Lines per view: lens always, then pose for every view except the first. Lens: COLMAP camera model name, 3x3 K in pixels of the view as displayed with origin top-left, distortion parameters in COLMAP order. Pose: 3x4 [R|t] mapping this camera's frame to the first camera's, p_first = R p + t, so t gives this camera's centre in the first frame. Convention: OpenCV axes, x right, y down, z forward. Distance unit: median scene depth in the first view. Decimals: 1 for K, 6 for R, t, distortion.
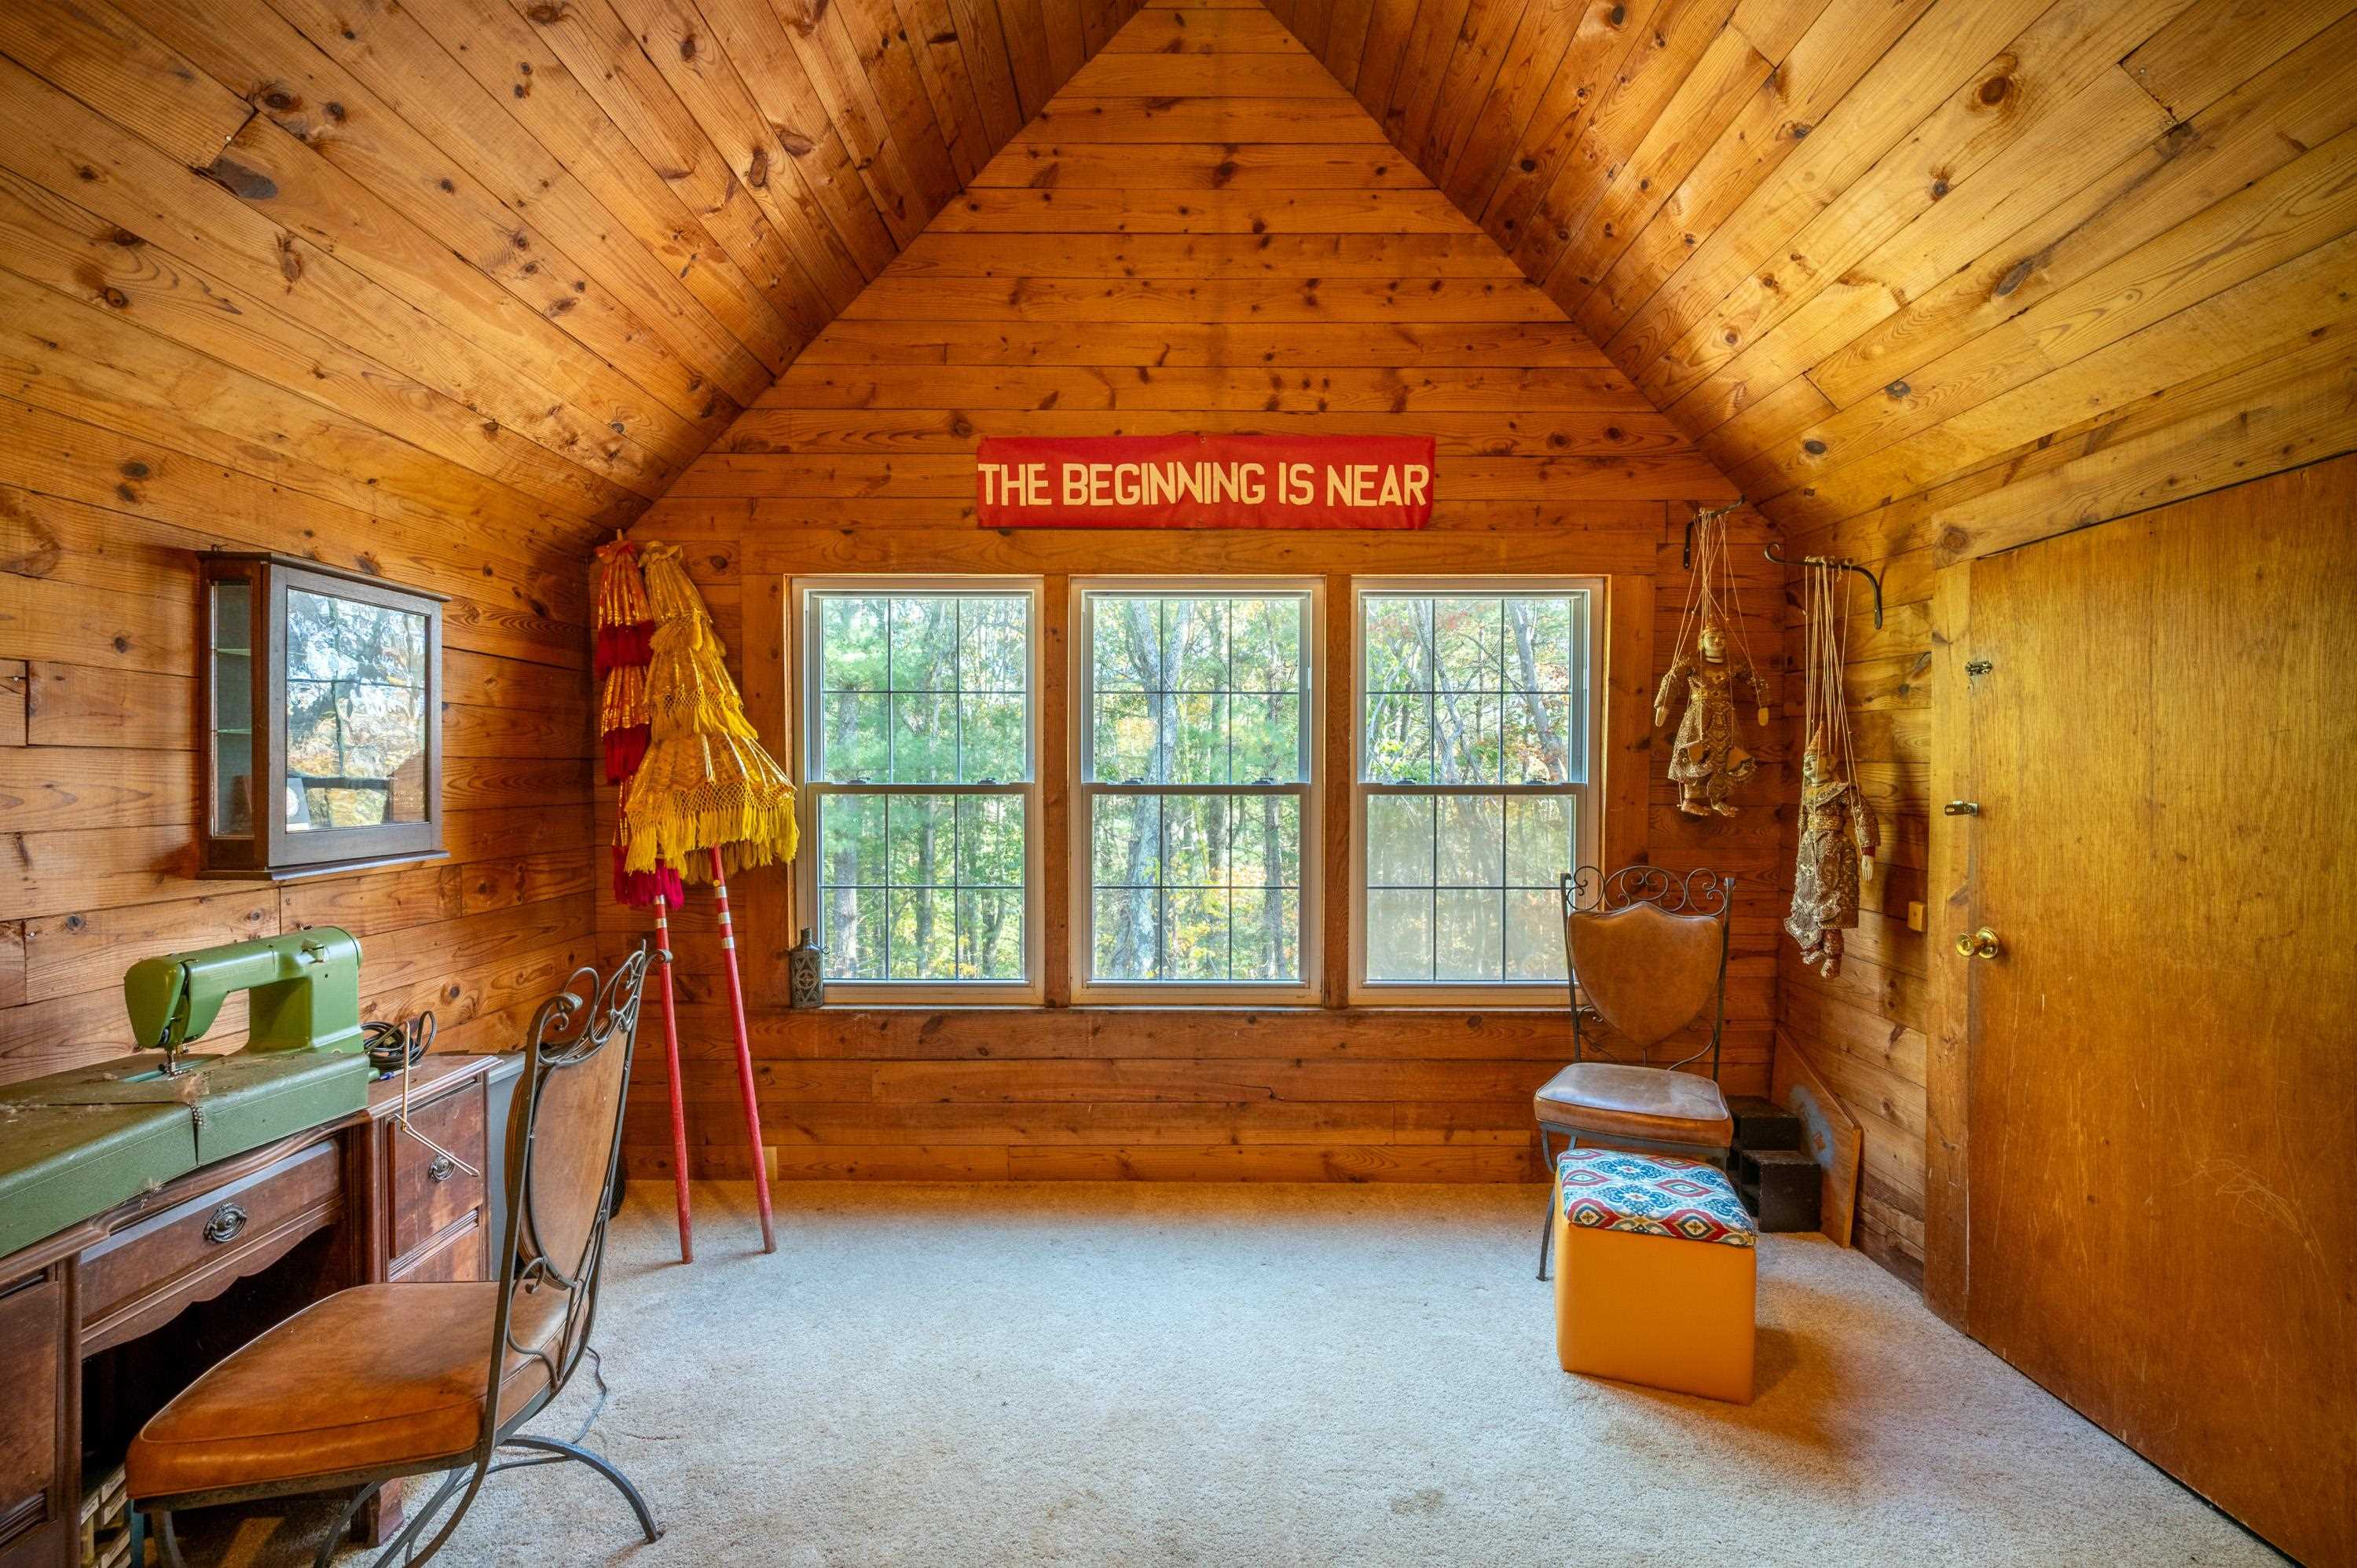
lens RADIAL K [[1020.0, 0, 1179.8], [0, 1020.0, 781.0], [0, 0, 1]] dist [0.000381, 0.000013]
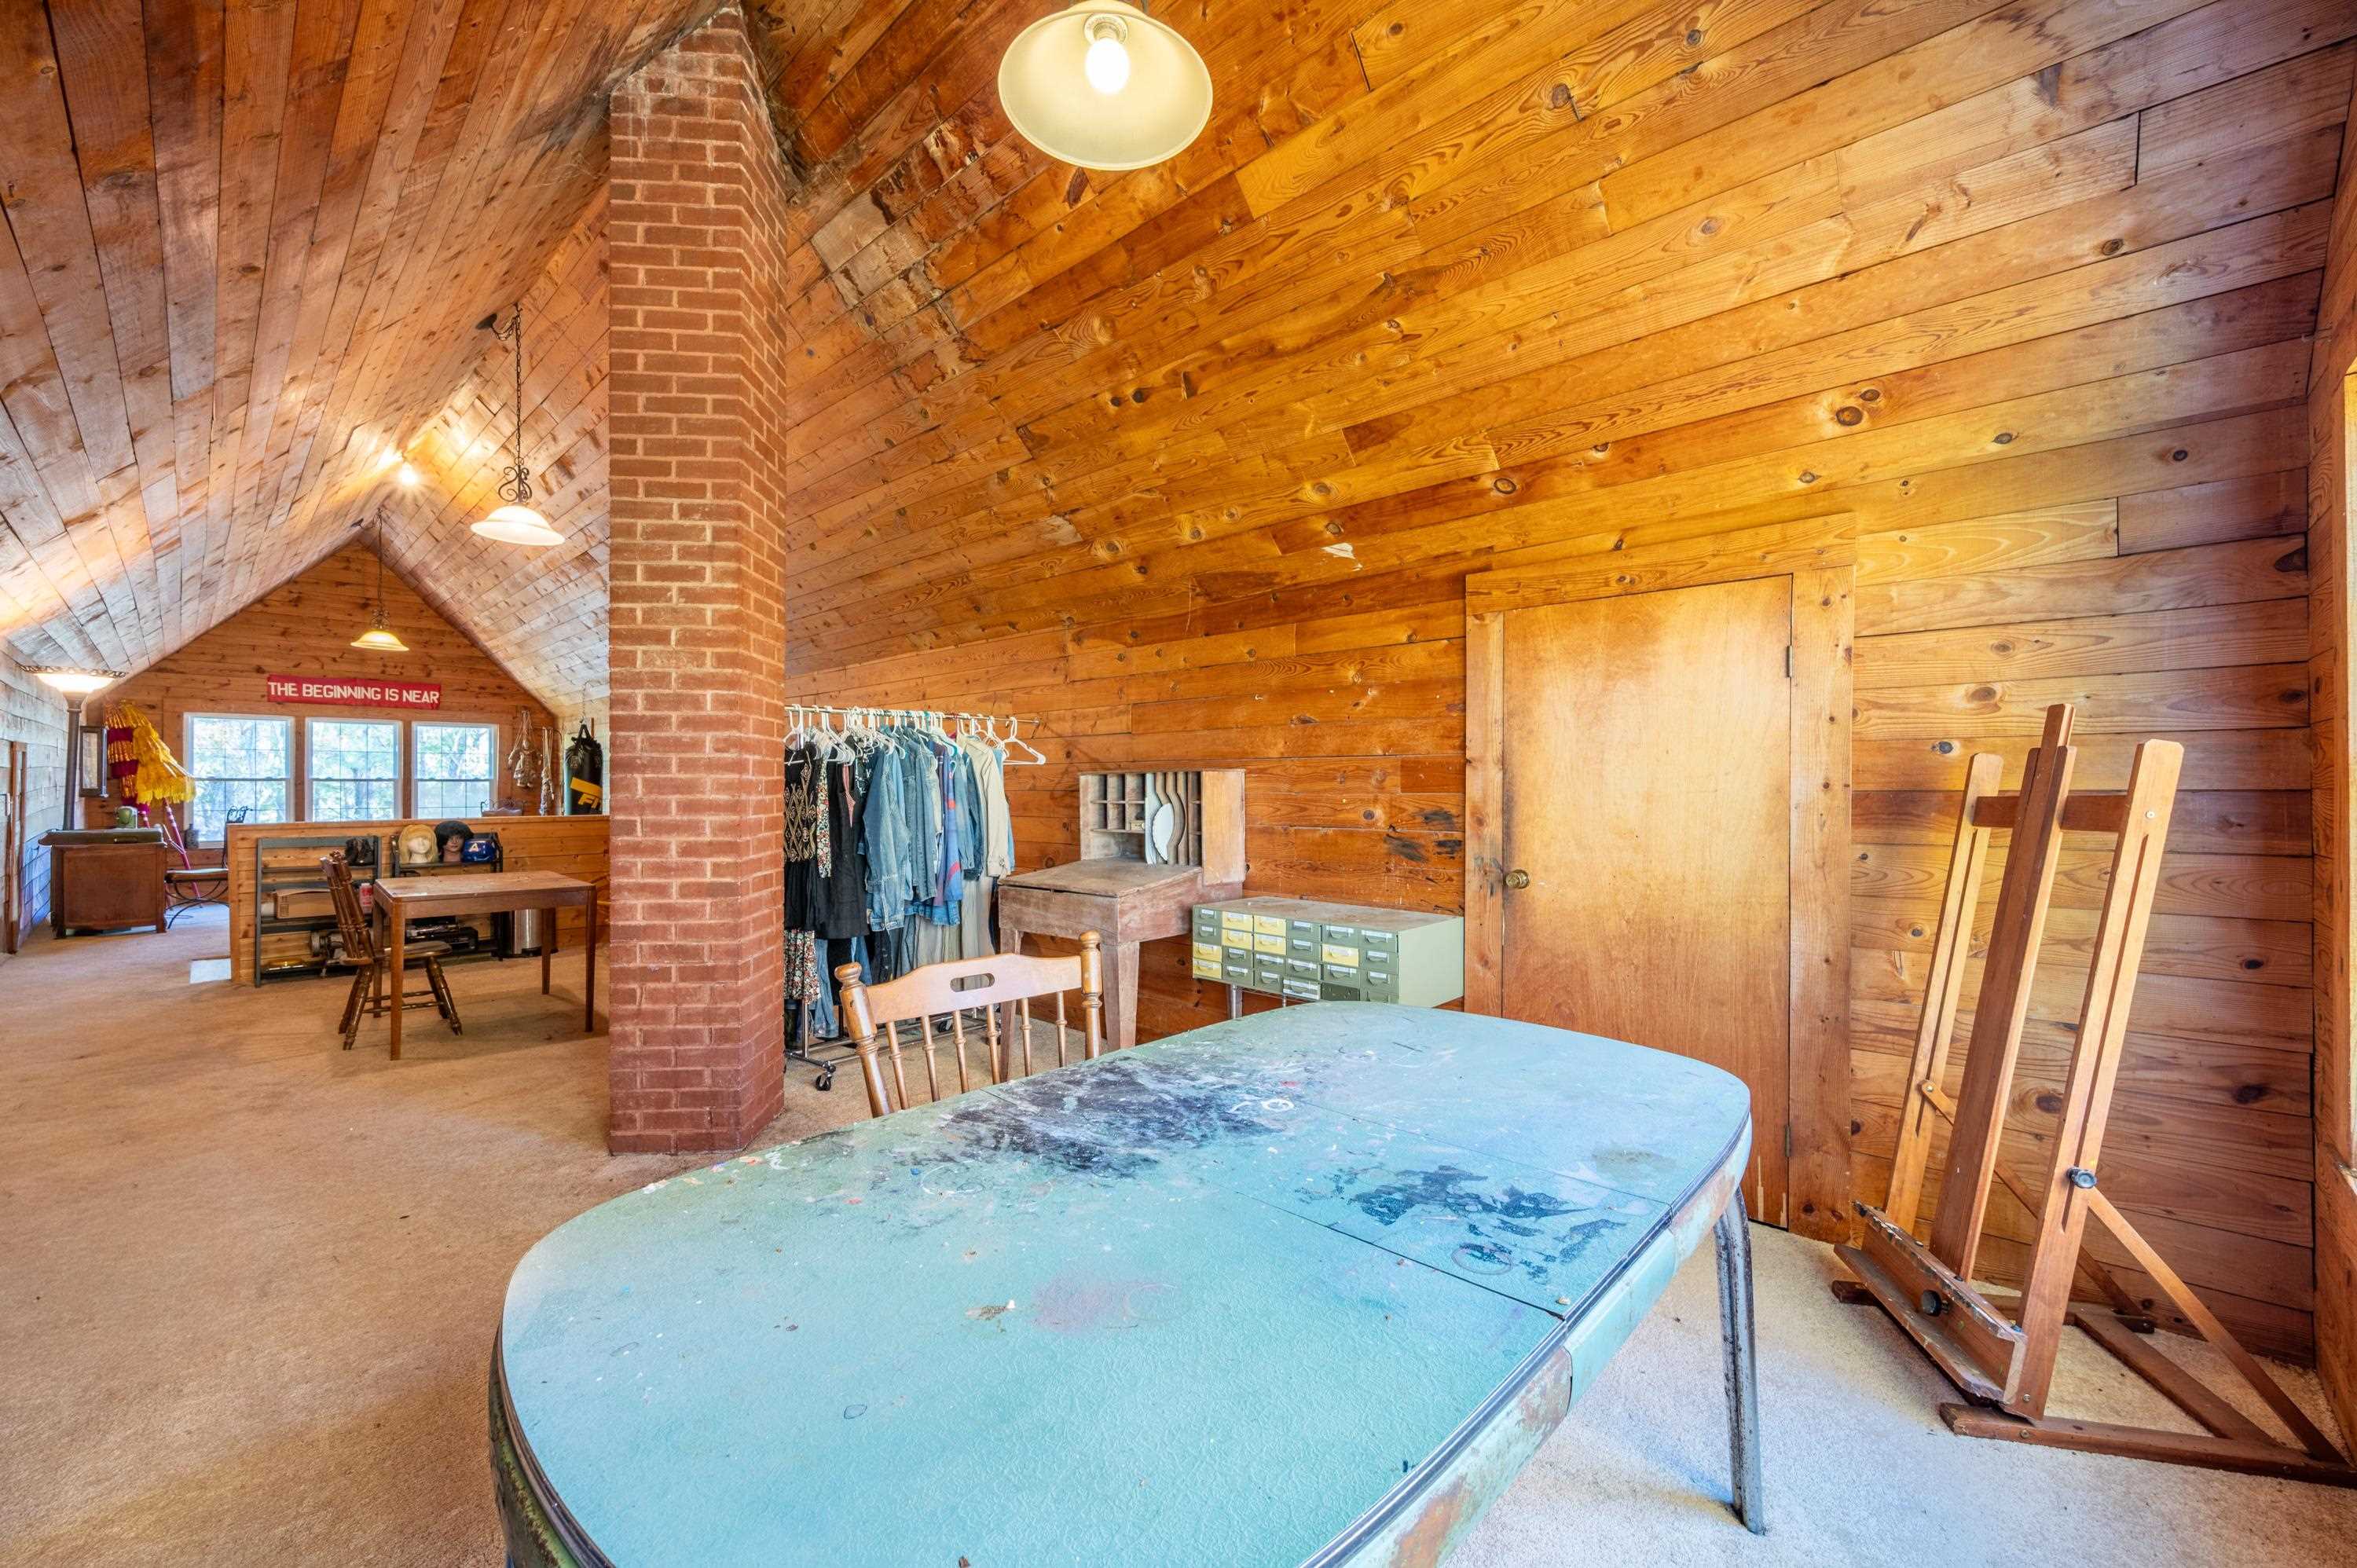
lens RADIAL K [[937.1, 0, 1179.5], [0, 937.1, 792.3], [0, 0, 1]] dist [0.000515, 0.000501]
pose [[0.689002, -0.004294, 0.724746, -0.367521], [0.006818, 0.999977, -0.000557, 0.071336], [-0.724727, 0.005325, 0.689016, -3.262124]]
